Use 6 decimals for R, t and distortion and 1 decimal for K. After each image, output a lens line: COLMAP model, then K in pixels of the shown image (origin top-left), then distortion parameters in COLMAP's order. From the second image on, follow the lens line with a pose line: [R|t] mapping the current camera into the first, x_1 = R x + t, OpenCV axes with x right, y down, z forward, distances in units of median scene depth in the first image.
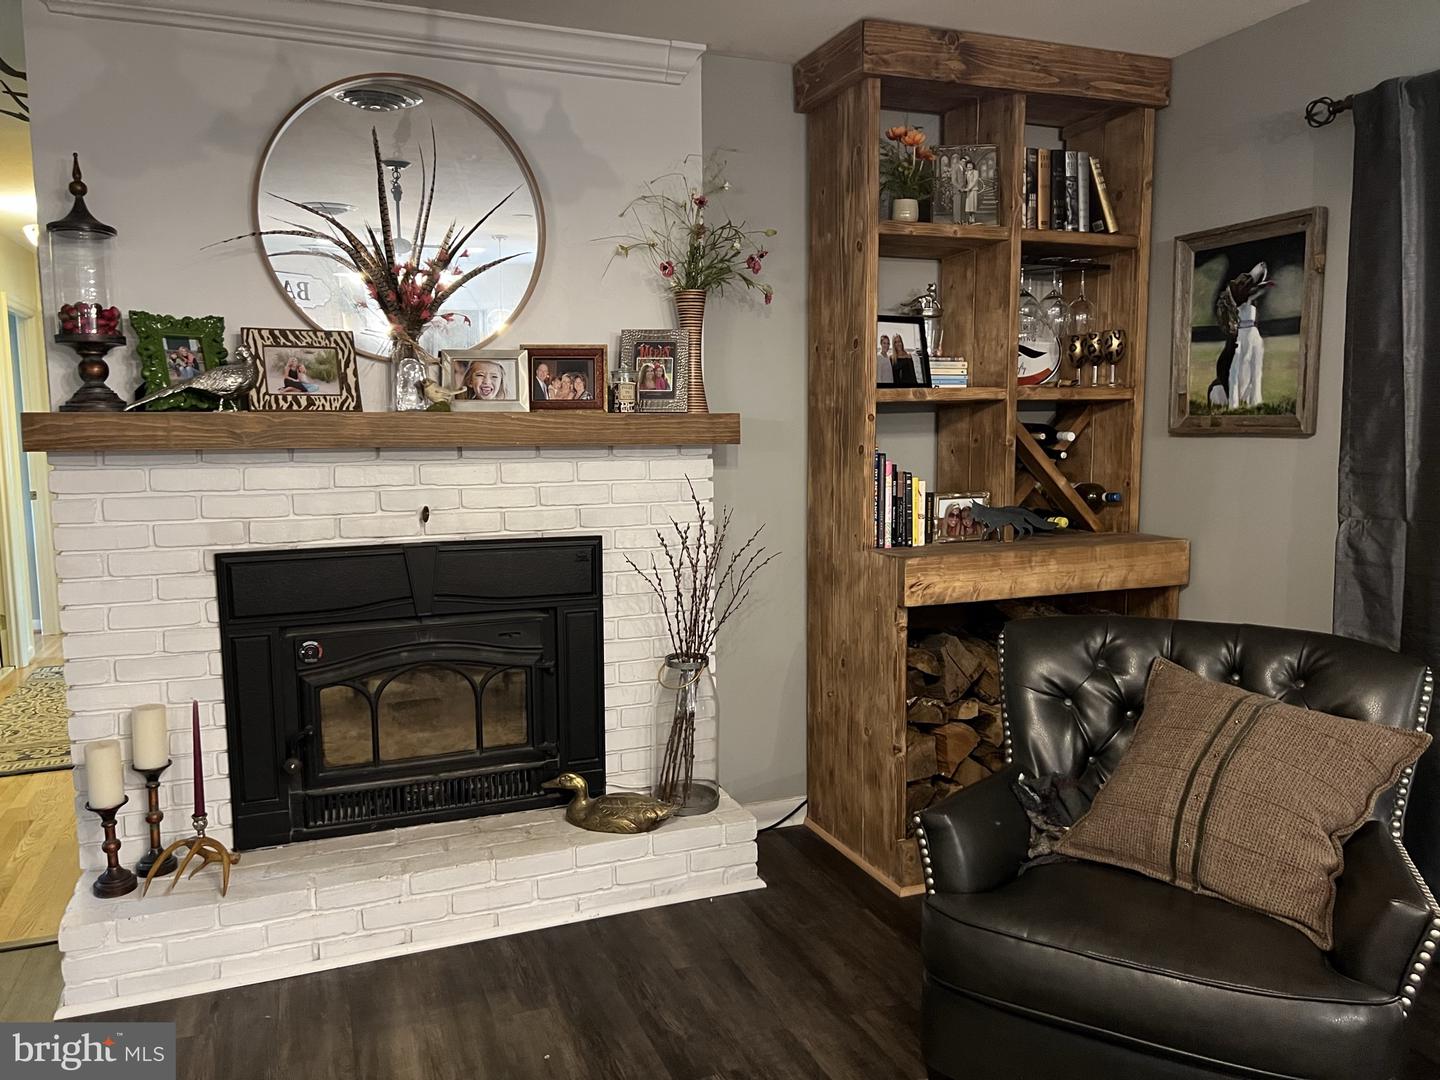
lens RADIAL K [[1091.7, 0, 725.7], [0, 1091.7, 546.5], [0, 0, 1]] dist [0.068170, -0.044138]
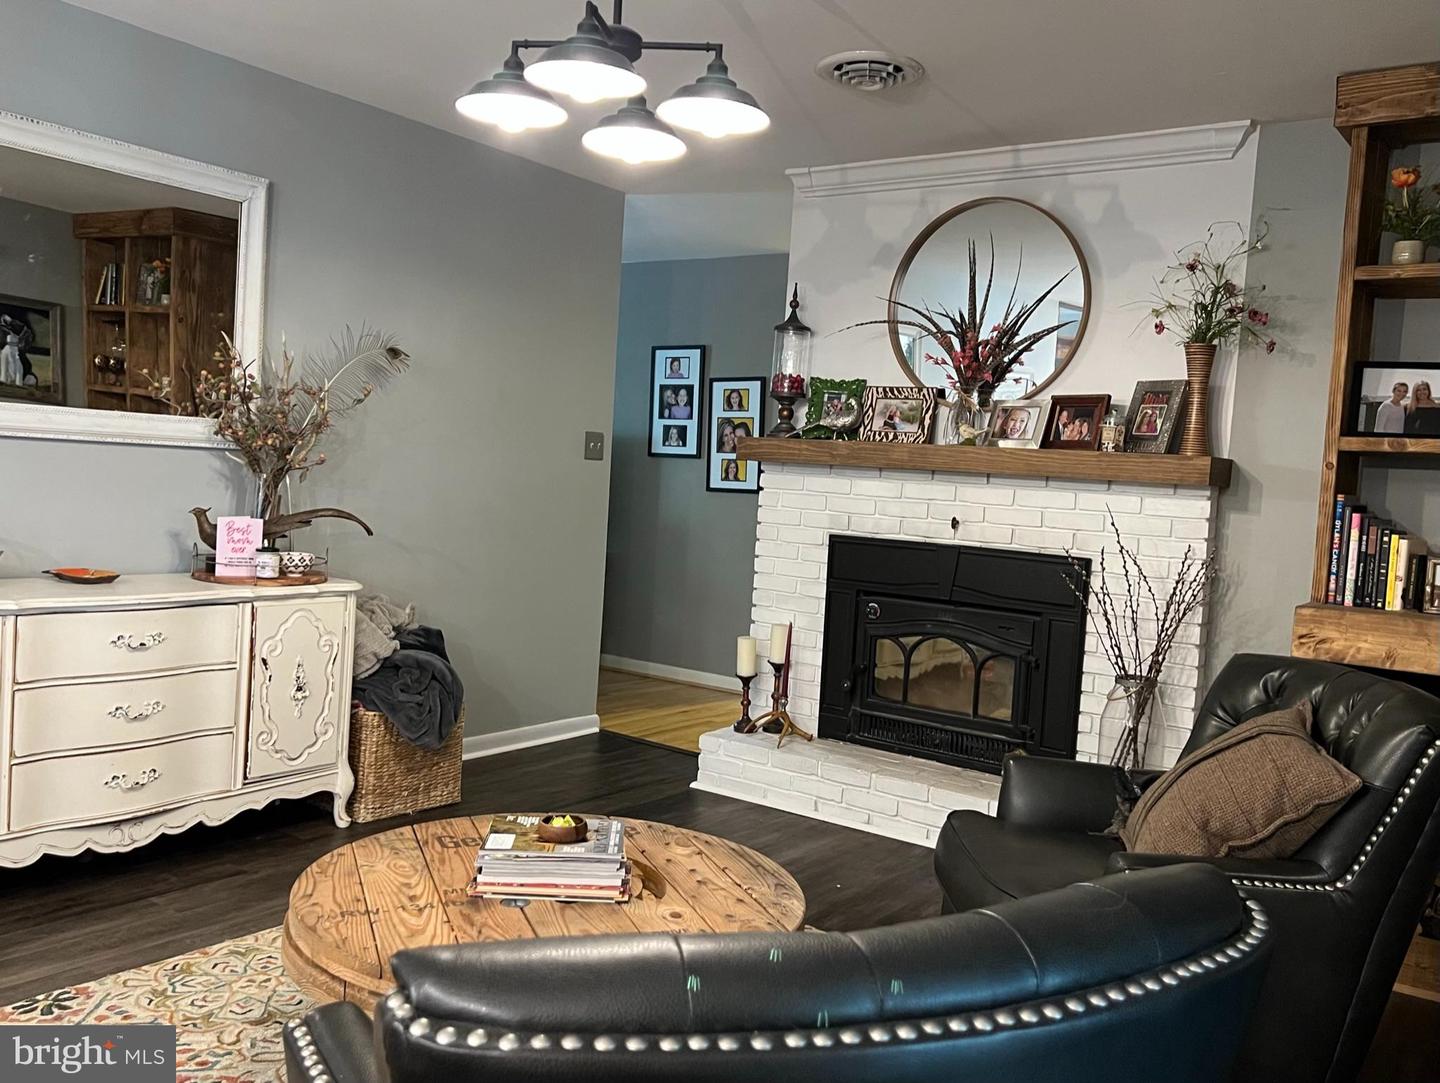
lens RADIAL K [[1230.9, 0, 711.8], [0, 1230.9, 554.9], [0, 0, 1]] dist [0.048446, -0.058821]
pose [[0.534076, 0.099871, -0.839517, 0.797718], [-0.160690, 0.986888, 0.015176, 0.031850], [0.830025, 0.126796, 0.543121, -0.041123]]
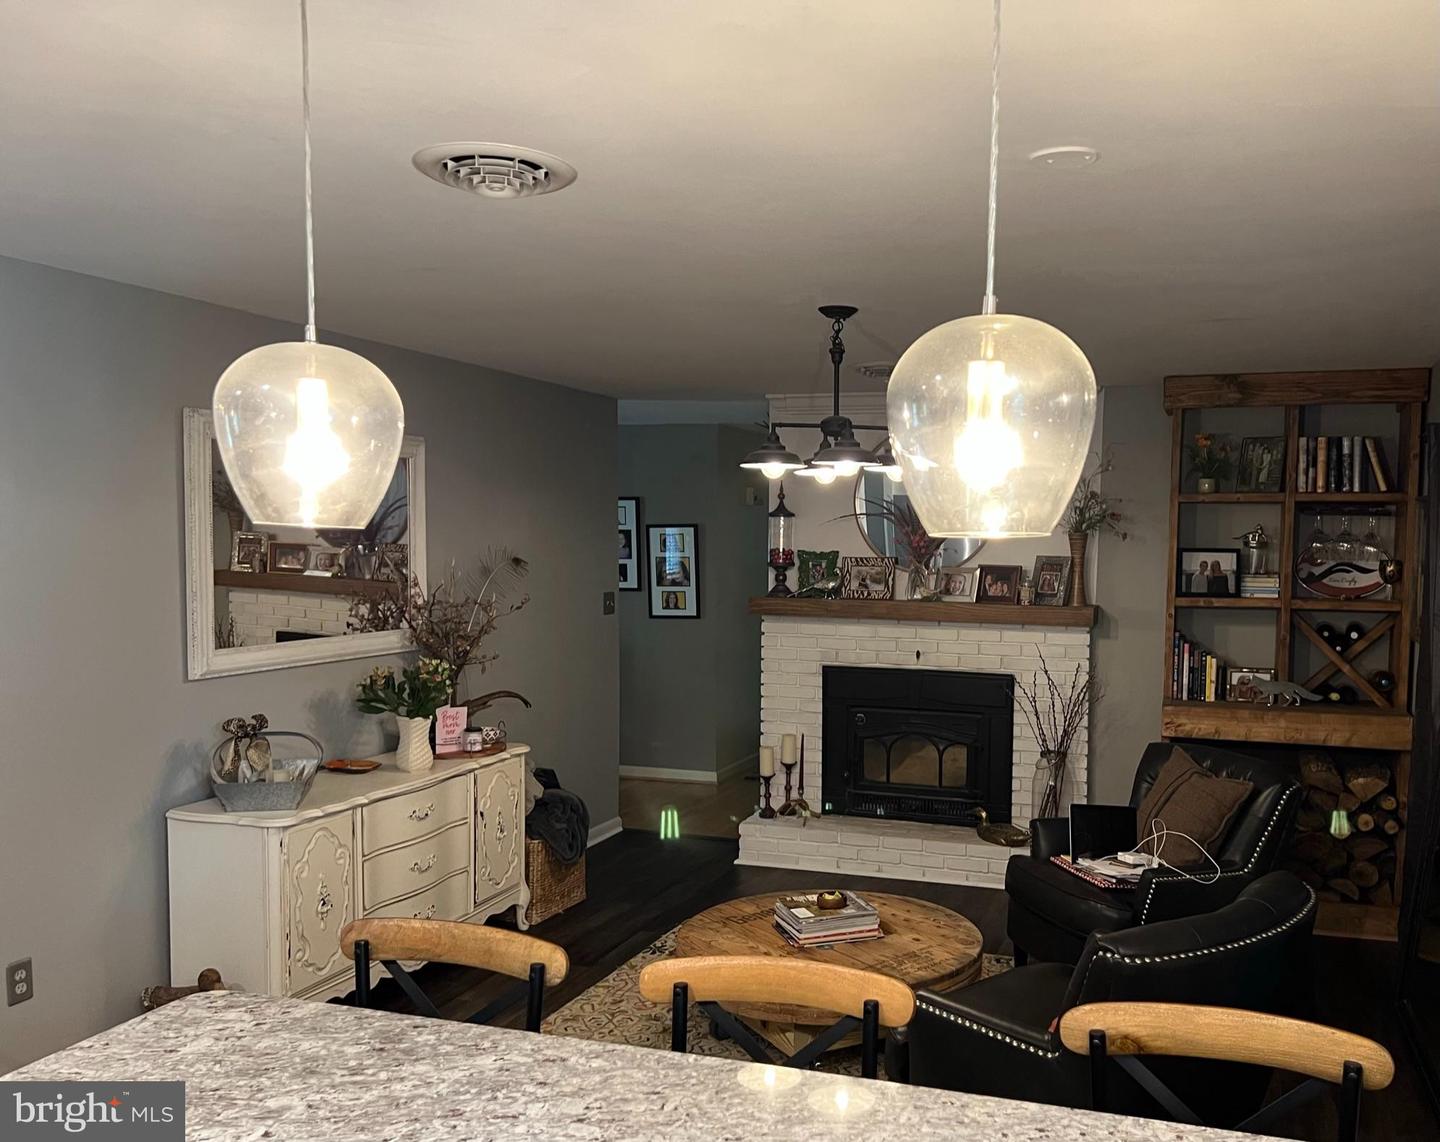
lens RADIAL K [[1217.0, 0, 831.3], [0, 1217.0, 643.3], [0, 0, 1]] dist [0.085715, -0.007207]
pose [[0.777997, 0.074243, -0.623866, 0.887246], [-0.089391, 0.995972, 0.007049, -0.048771], [0.621876, 0.050284, 0.781499, -0.704862]]
